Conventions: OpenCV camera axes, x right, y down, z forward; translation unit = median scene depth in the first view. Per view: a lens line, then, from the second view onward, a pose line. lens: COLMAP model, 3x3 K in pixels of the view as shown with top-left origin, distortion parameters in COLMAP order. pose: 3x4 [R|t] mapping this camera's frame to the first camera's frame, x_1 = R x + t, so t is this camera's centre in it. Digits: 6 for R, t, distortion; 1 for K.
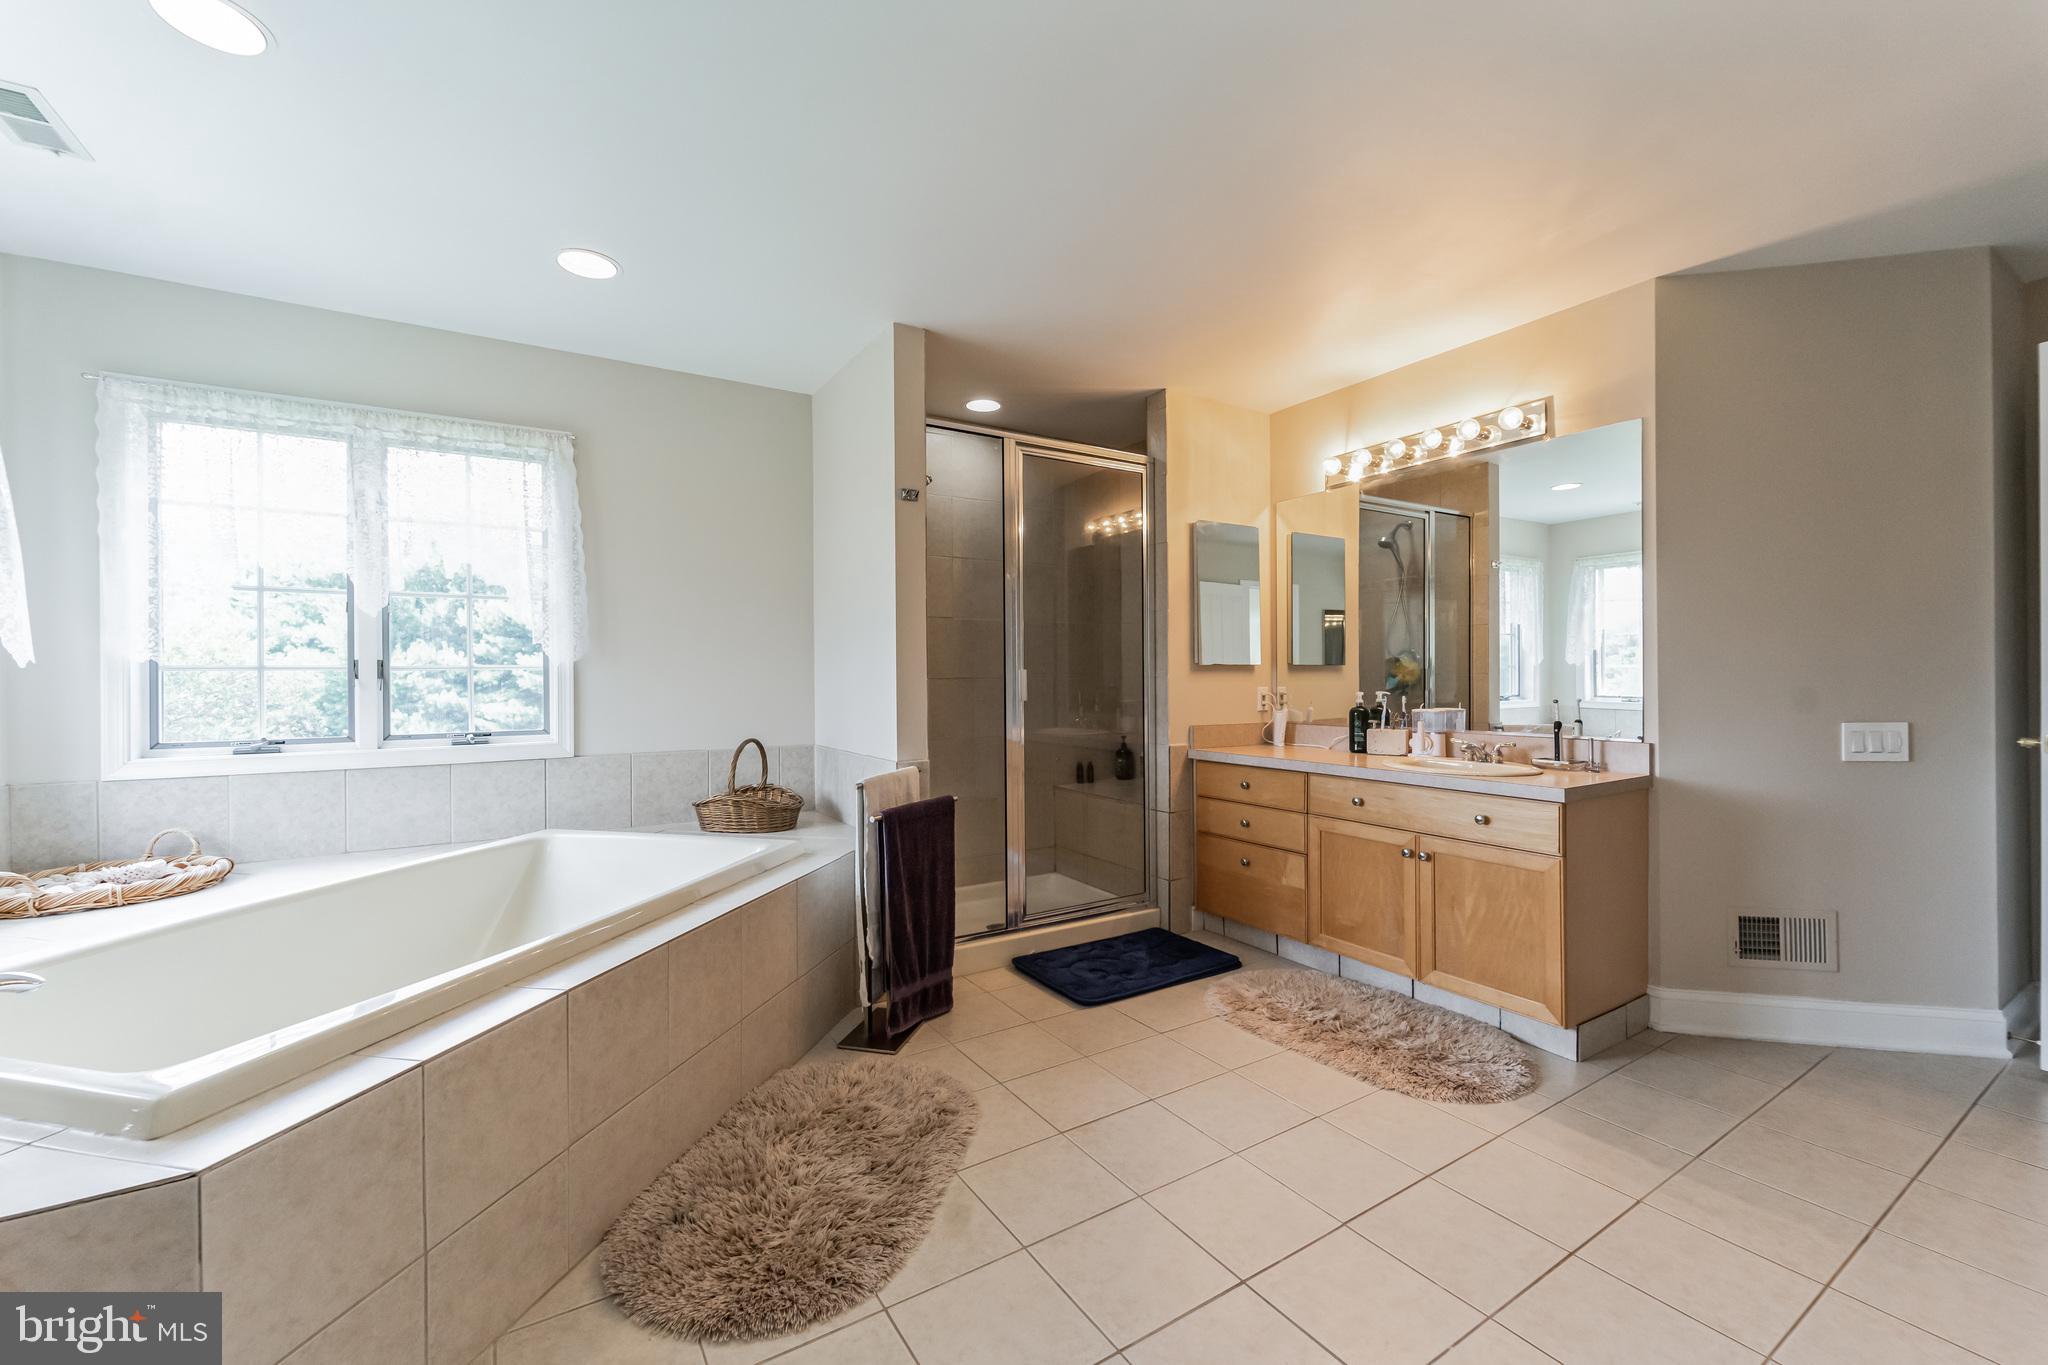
lens RADIAL K [[834.1, 0, 1011.2], [0, 834.1, 679.6], [0, 0, 1]] dist [0.002741, -0.001026]
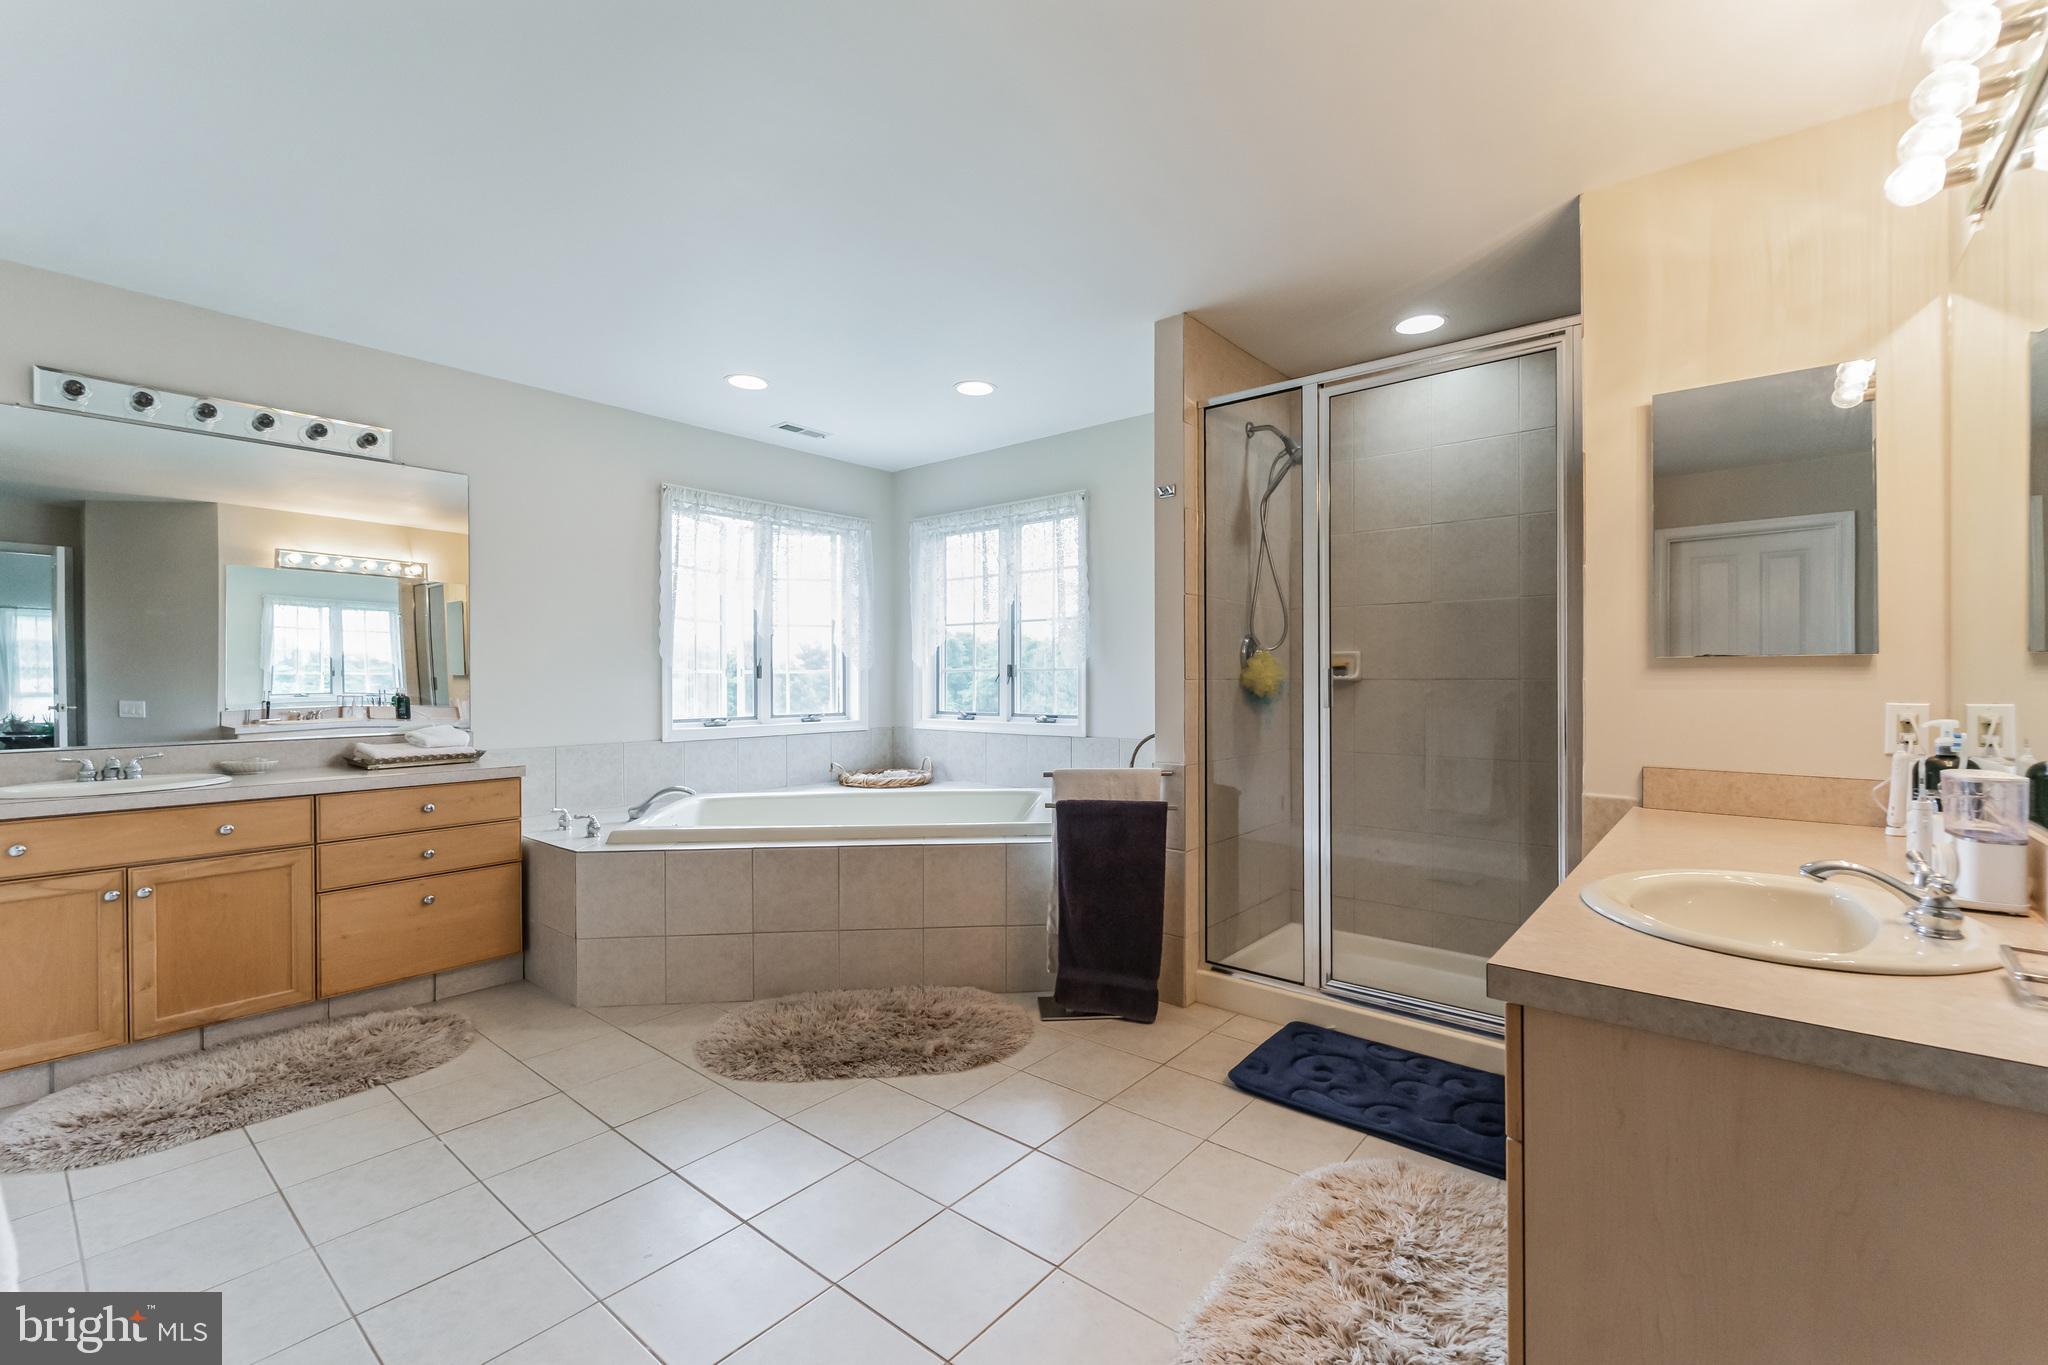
lens RADIAL K [[834.1, 0, 1009.4], [0, 834.1, 676.9], [0, 0, 1]] dist [0.002741, -0.001026]
pose [[0.330351, 0.003263, -0.943853, 0.734489], [-0.009793, 0.999952, 0.000029, -0.000831], [0.943807, 0.009234, 0.330367, 0.497383]]
